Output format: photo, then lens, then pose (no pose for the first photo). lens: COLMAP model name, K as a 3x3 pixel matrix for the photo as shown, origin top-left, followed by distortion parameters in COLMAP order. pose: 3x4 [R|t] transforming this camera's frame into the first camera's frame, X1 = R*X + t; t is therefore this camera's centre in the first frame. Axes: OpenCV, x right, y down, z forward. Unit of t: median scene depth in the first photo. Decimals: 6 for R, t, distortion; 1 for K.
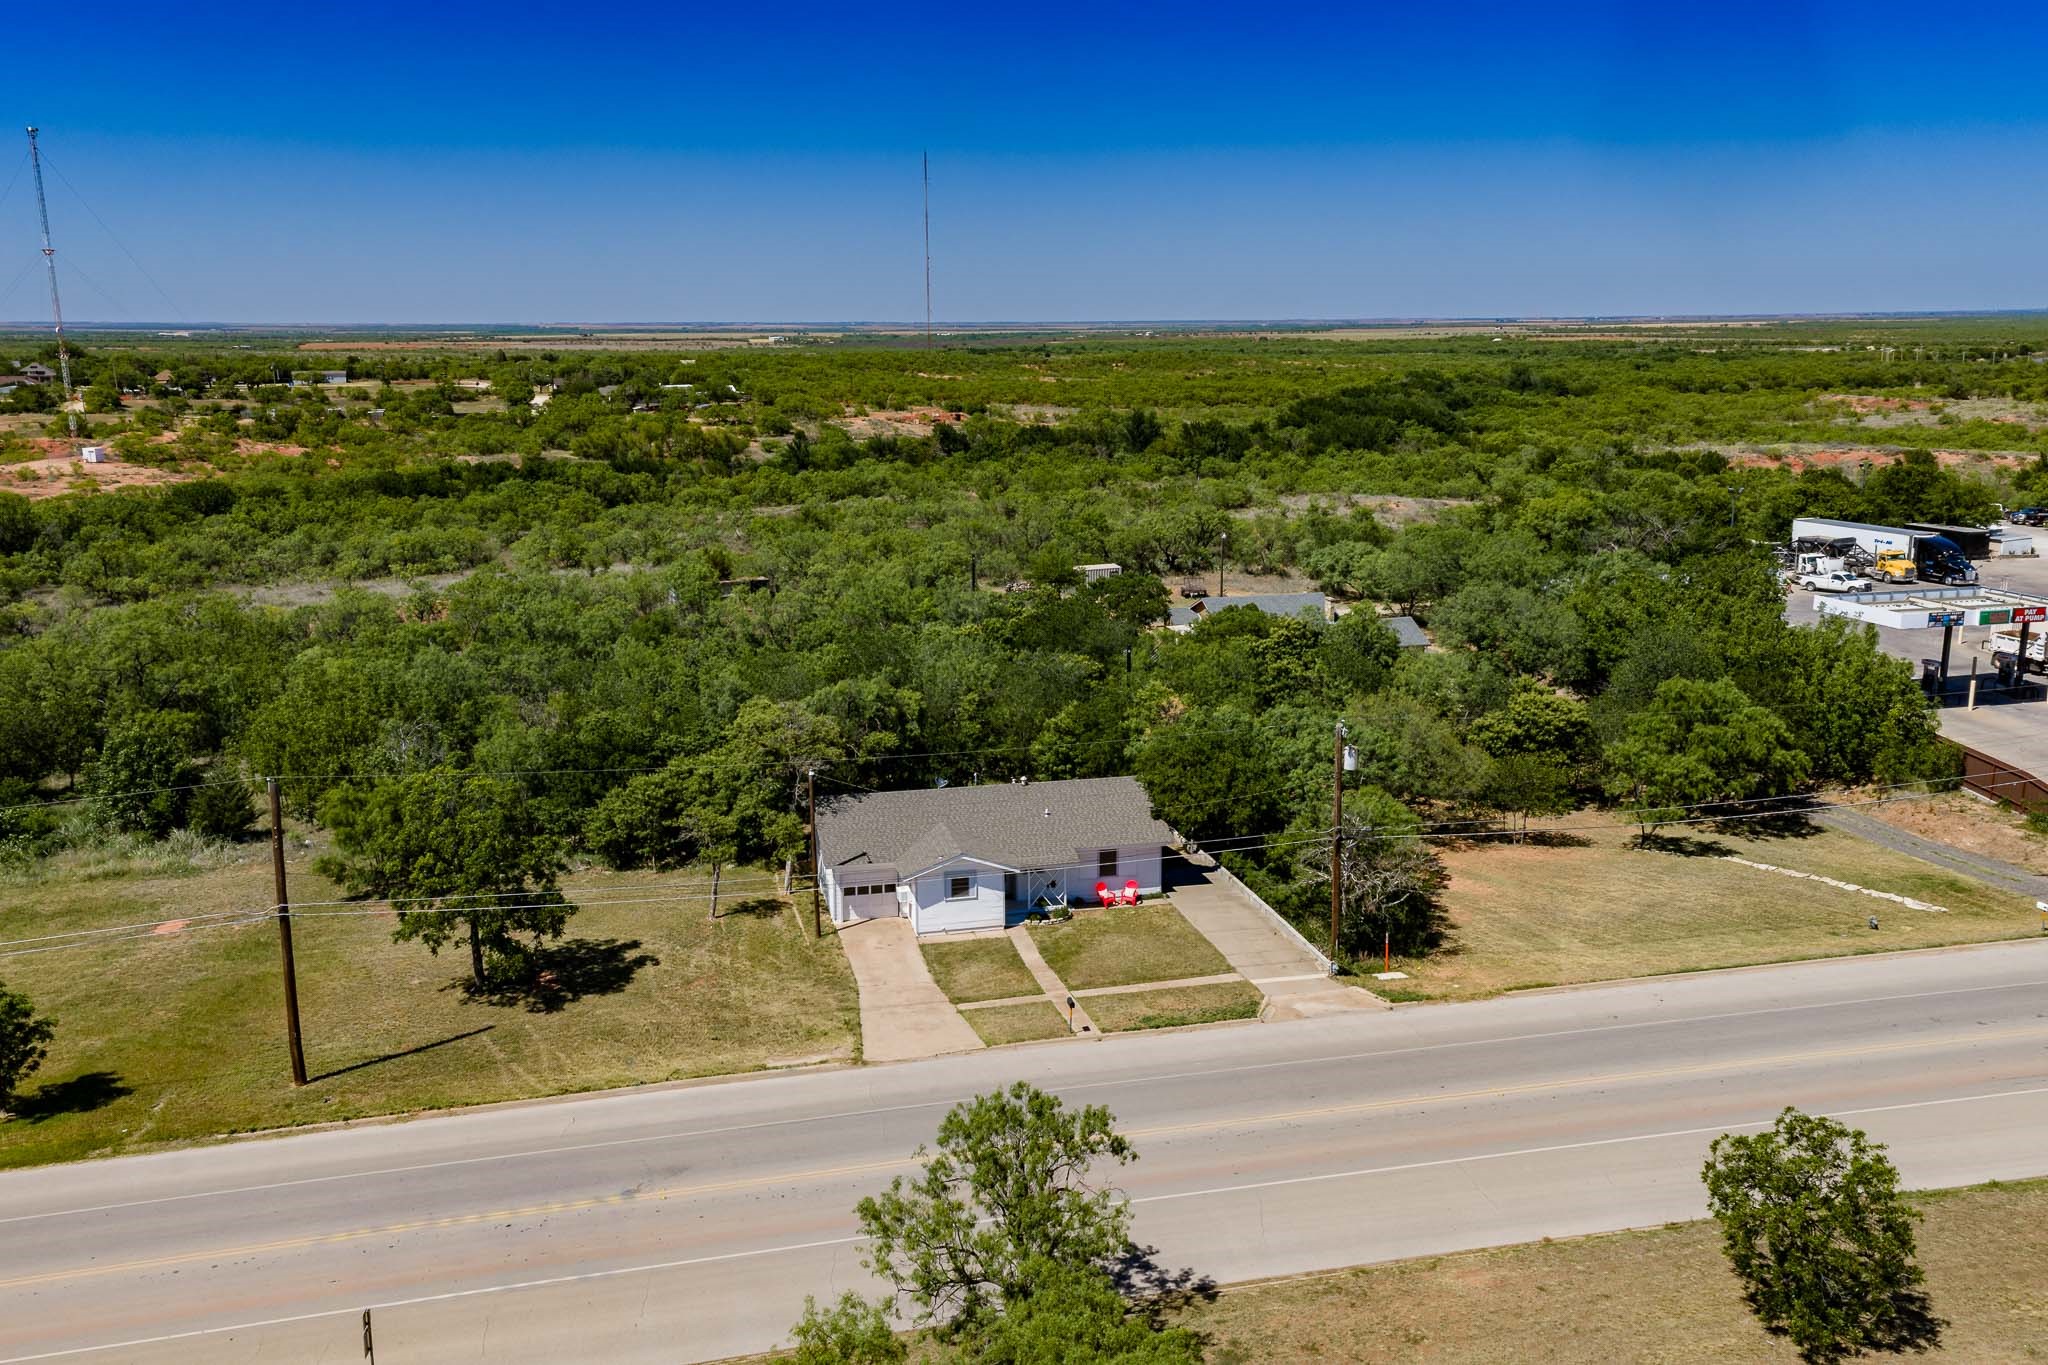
lens RADIAL K [[1673.2, 0, 1018.9], [0, 1673.2, 686.9], [0, 0, 1]] dist [0.063461, -0.015007]
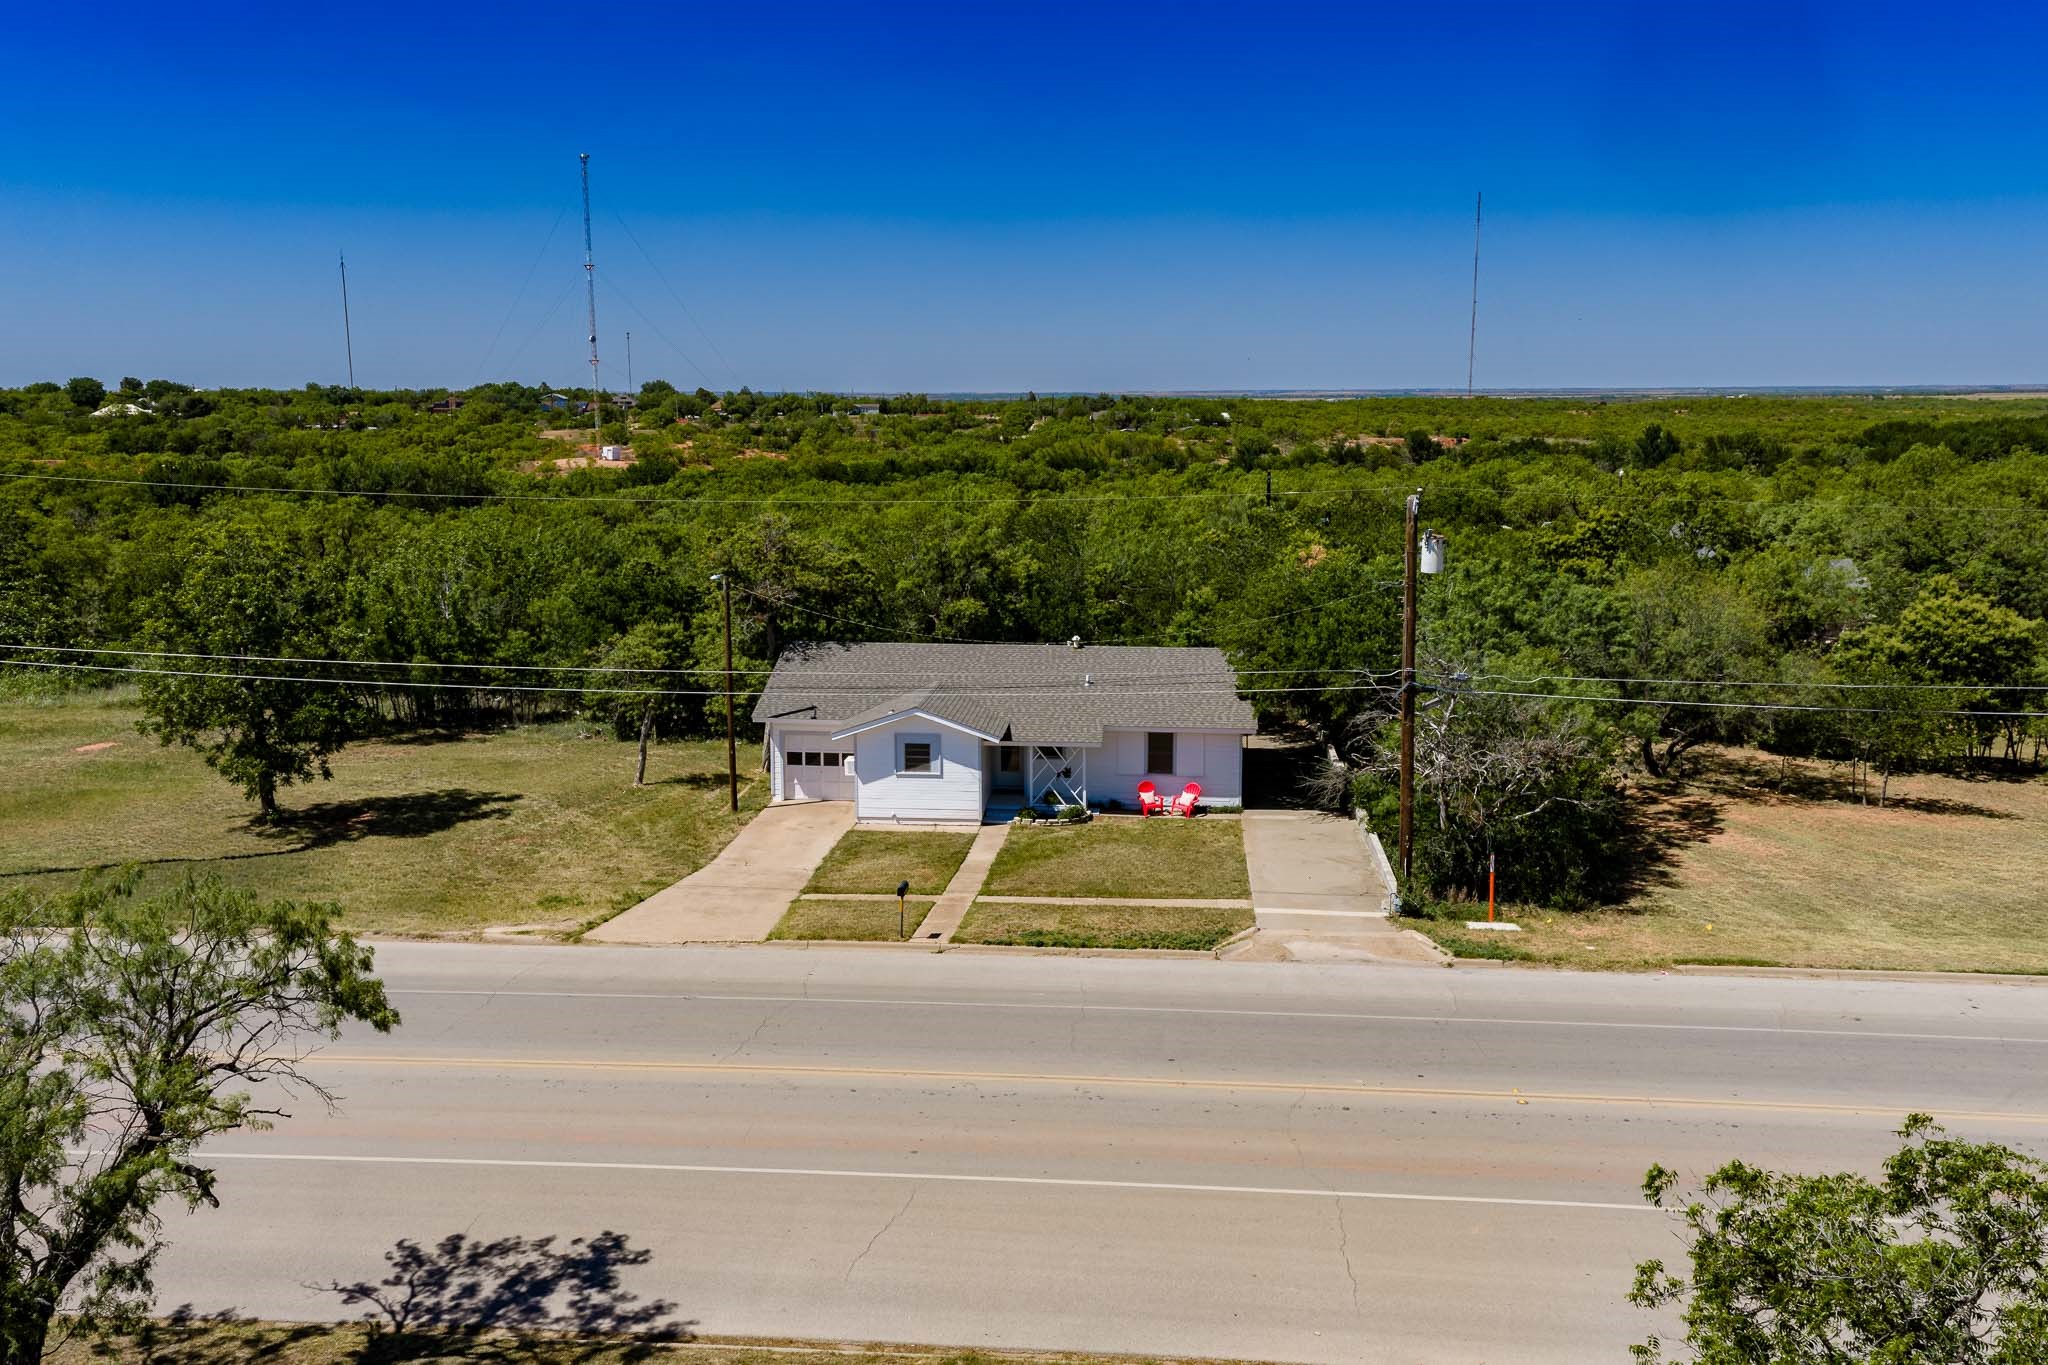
lens RADIAL K [[1673.2, 0, 1018.9], [0, 1673.2, 686.9], [0, 0, 1]] dist [0.063461, -0.015007]
pose [[0.947861, 0.060184, -0.312950, 0.181658], [-0.071981, 0.997060, -0.026266, 0.085114], [0.310449, 0.047423, 0.949406, 0.275792]]
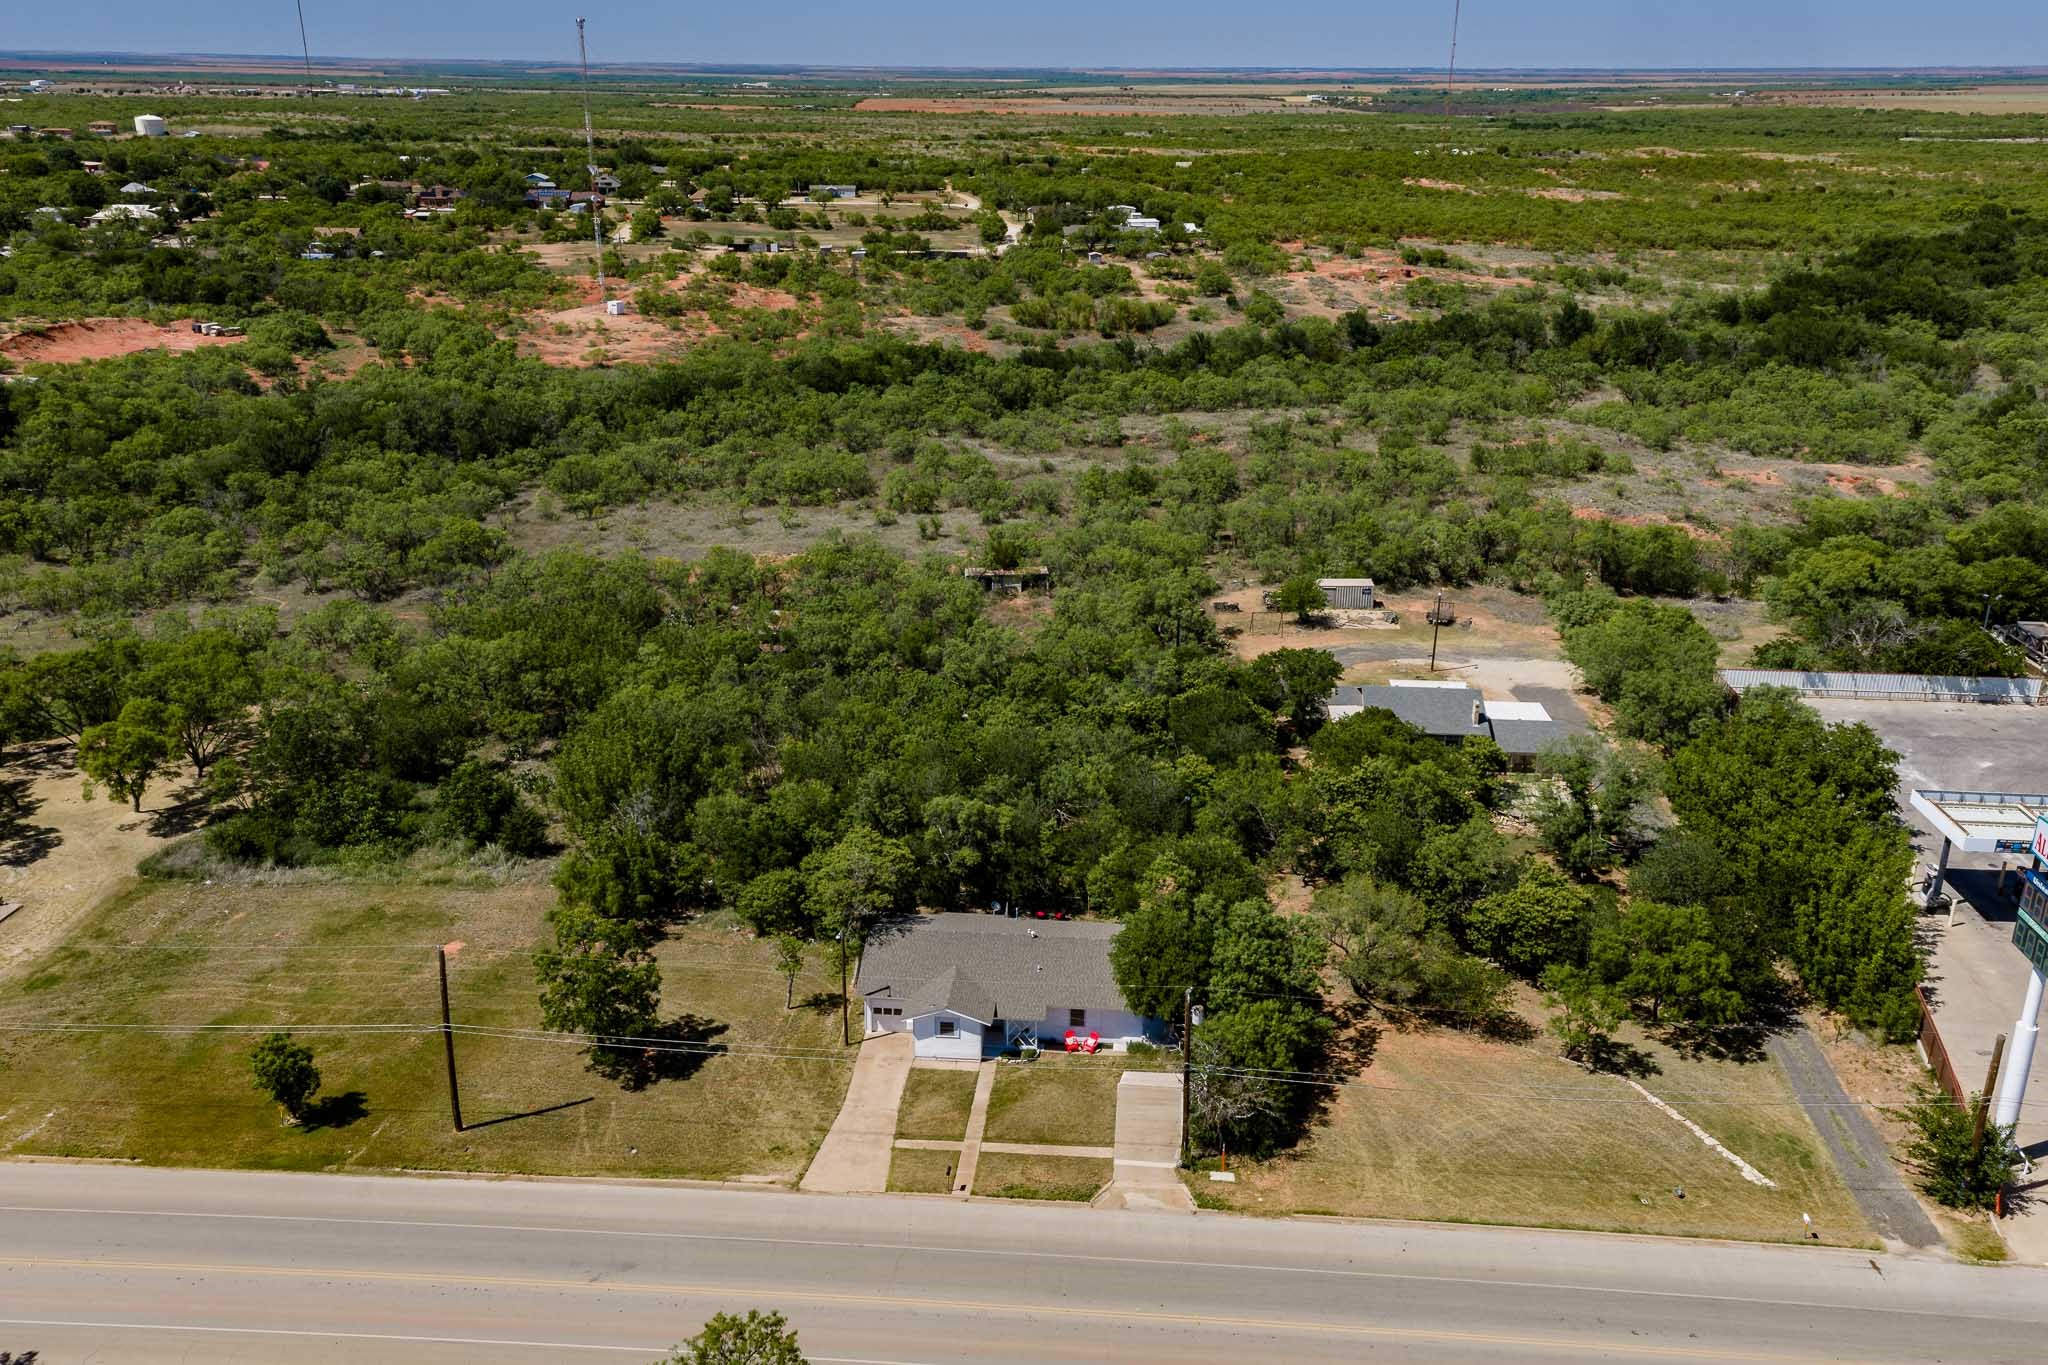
lens RADIAL K [[1673.2, 0, 1018.9], [0, 1673.2, 686.9], [0, 0, 1]] dist [0.063461, -0.015007]
pose [[0.952371, 0.117821, -0.281259, 0.291398], [-0.078217, 0.985869, 0.148137, -0.281562], [0.294738, -0.119083, 0.948129, -0.169399]]
